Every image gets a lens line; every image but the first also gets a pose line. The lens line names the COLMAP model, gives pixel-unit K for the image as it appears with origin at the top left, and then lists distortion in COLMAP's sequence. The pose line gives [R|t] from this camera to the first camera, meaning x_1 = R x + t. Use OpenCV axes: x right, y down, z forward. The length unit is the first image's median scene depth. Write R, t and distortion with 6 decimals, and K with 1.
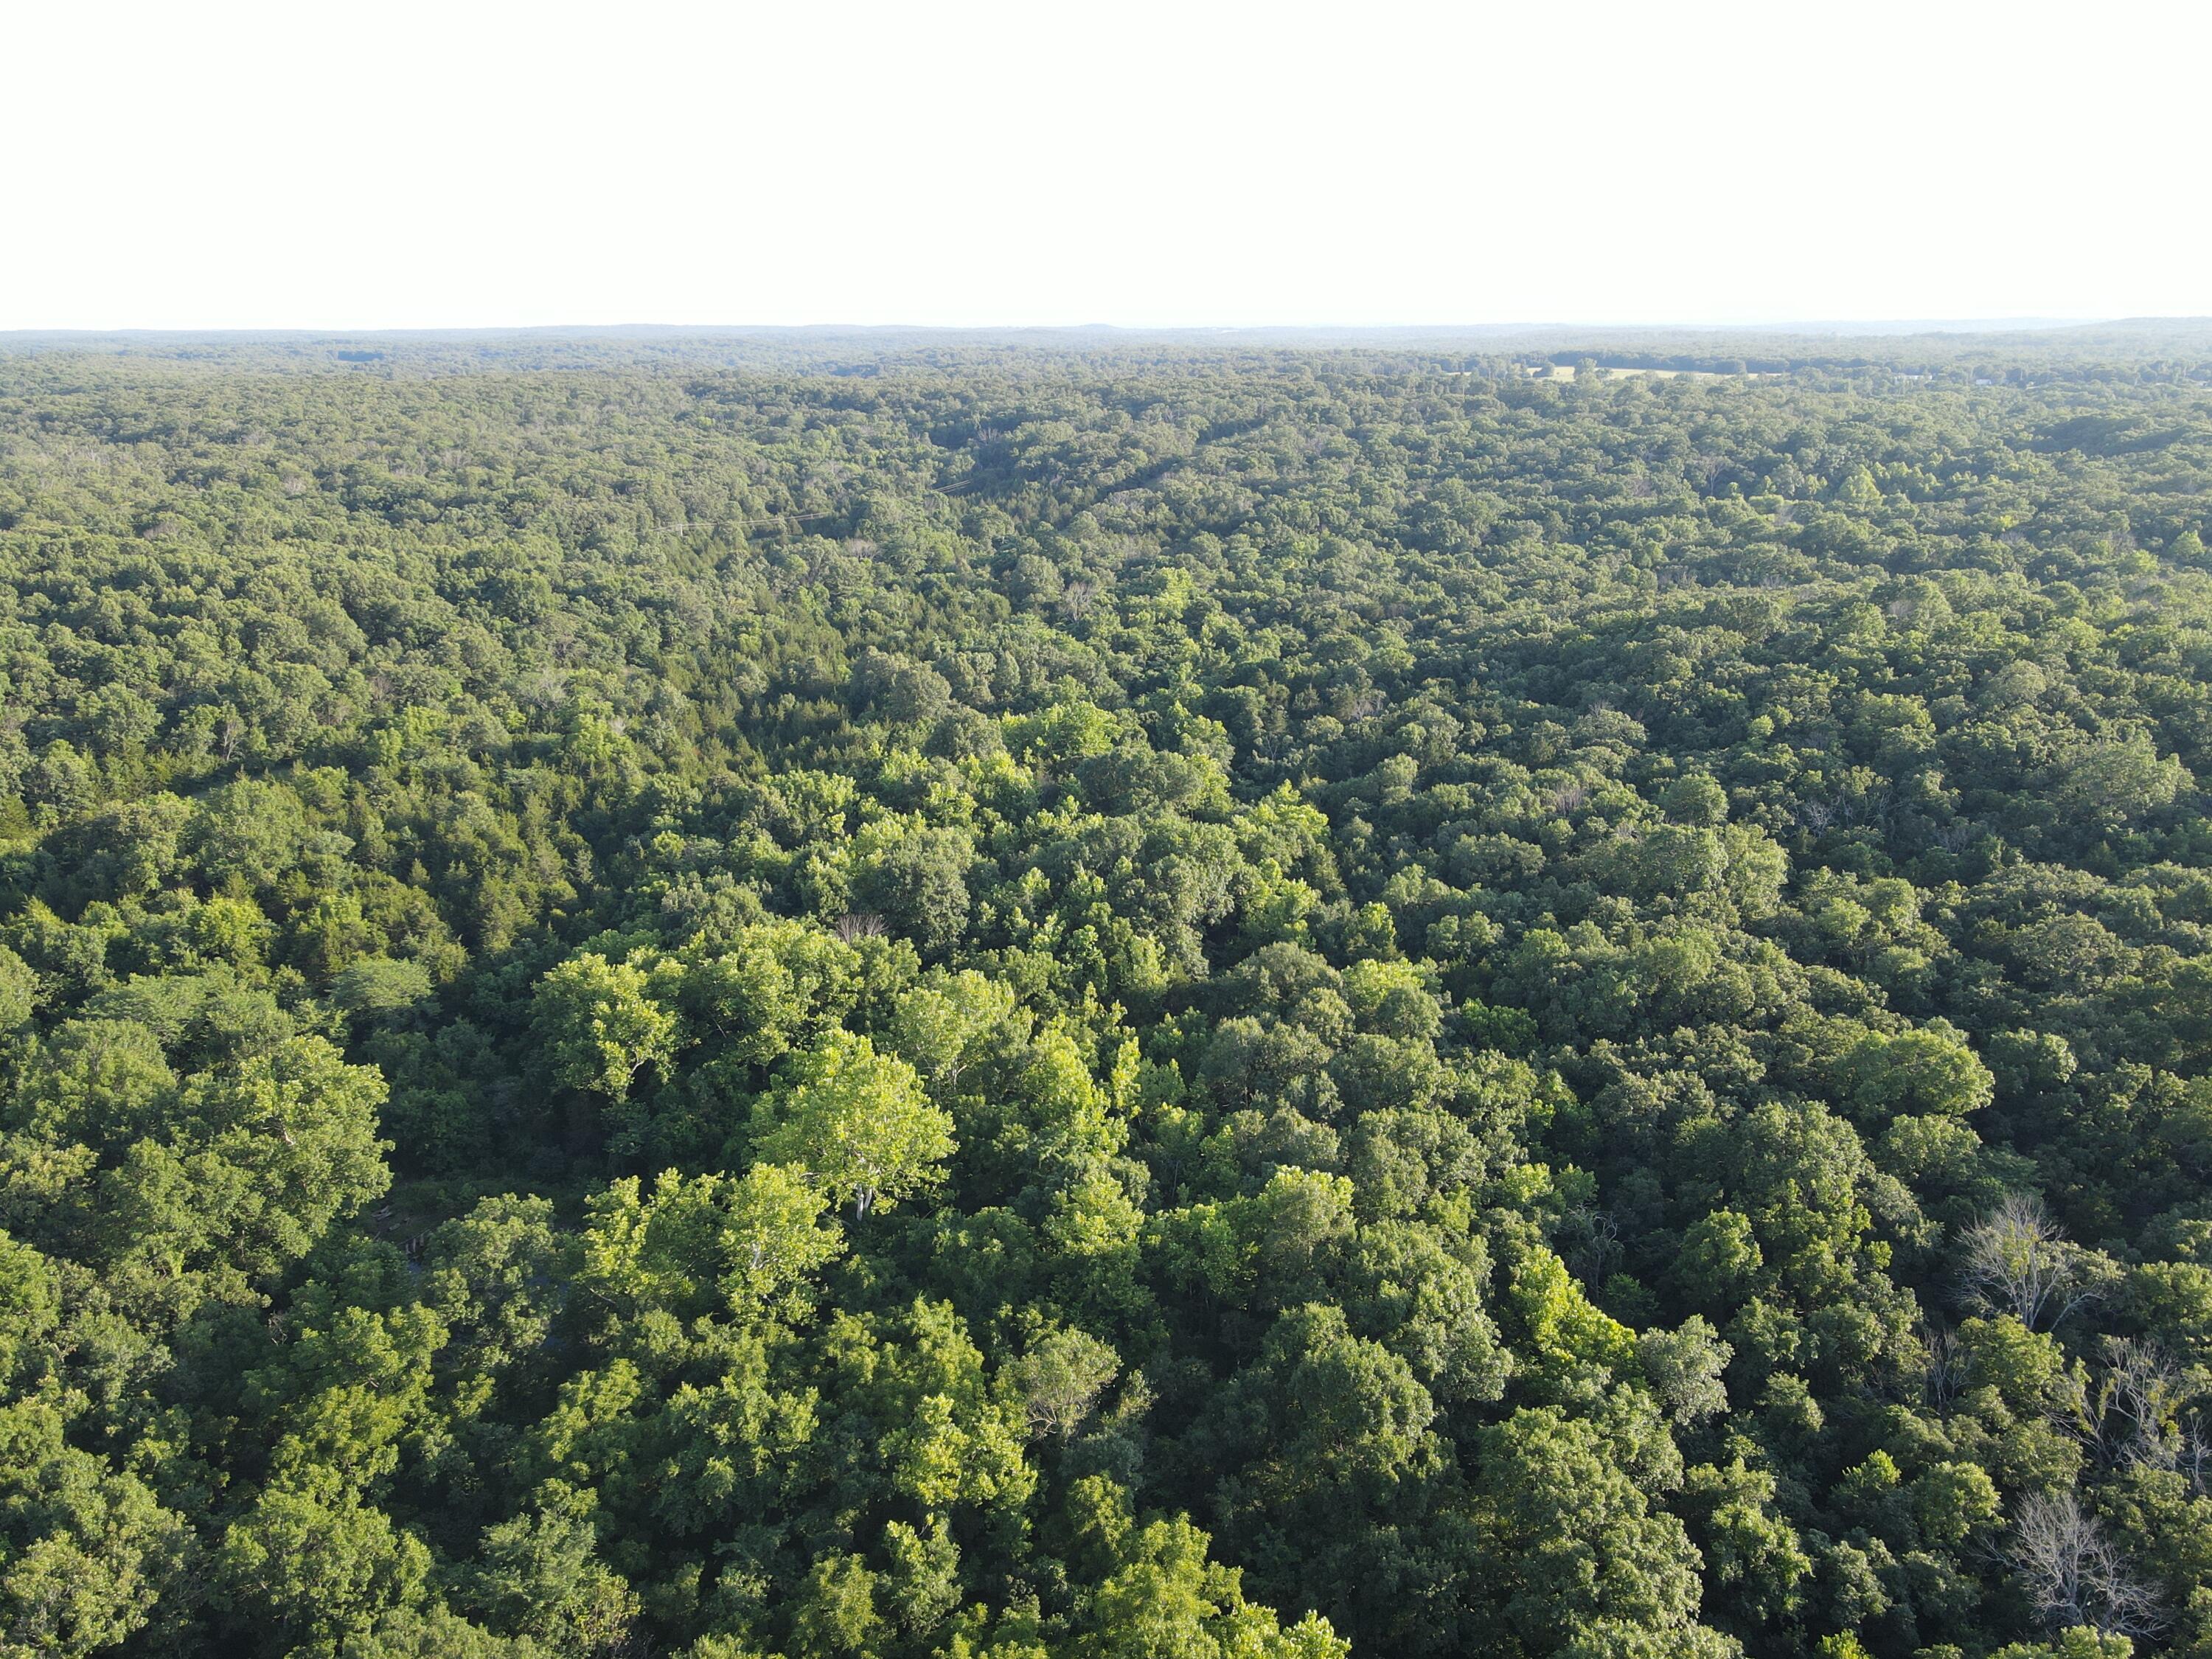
lens RADIAL K [[1627.6, 0, 1103.7], [0, 1627.6, 823.8], [0, 0, 1]] dist [-0.003822, 0.037401]
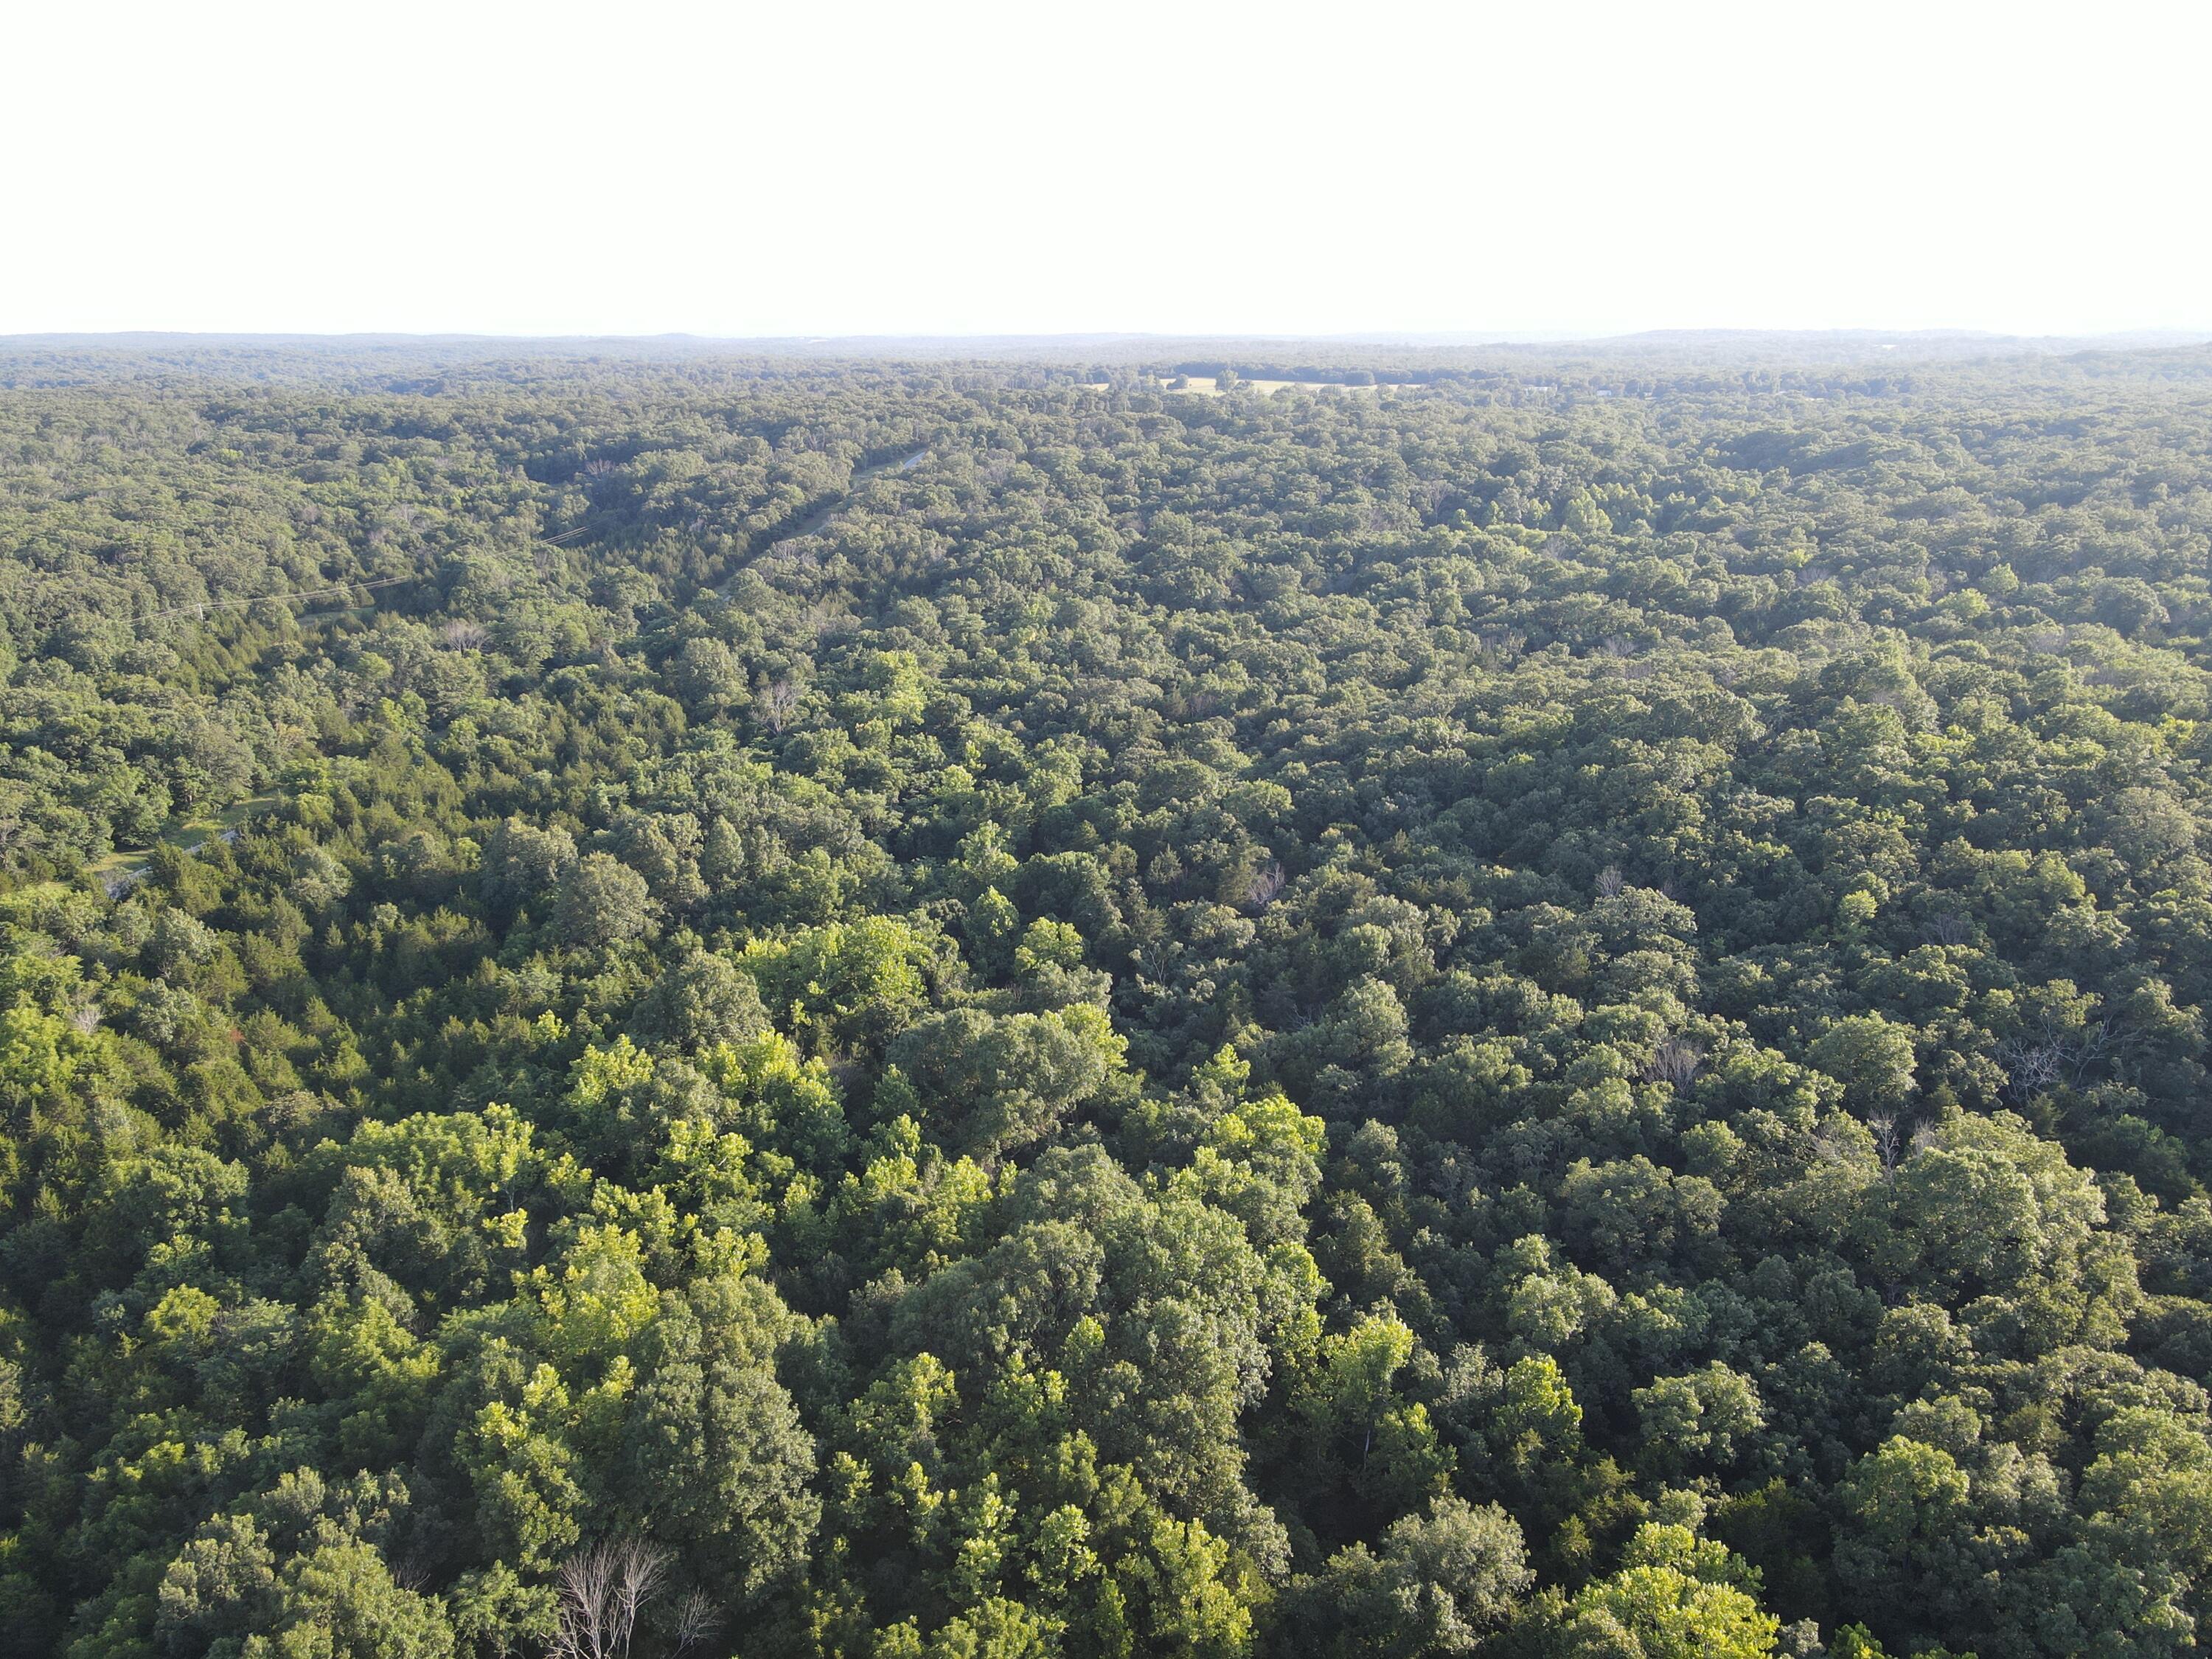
lens RADIAL K [[1622.3, 0, 1105.2], [0, 1622.3, 833.3], [0, 0, 1]] dist [-0.009842, 0.043355]
pose [[0.969809, -0.072438, 0.232857, -0.065689], [0.072106, 0.997347, 0.009947, -0.099466], [-0.232960, 0.007144, 0.972460, 0.310961]]
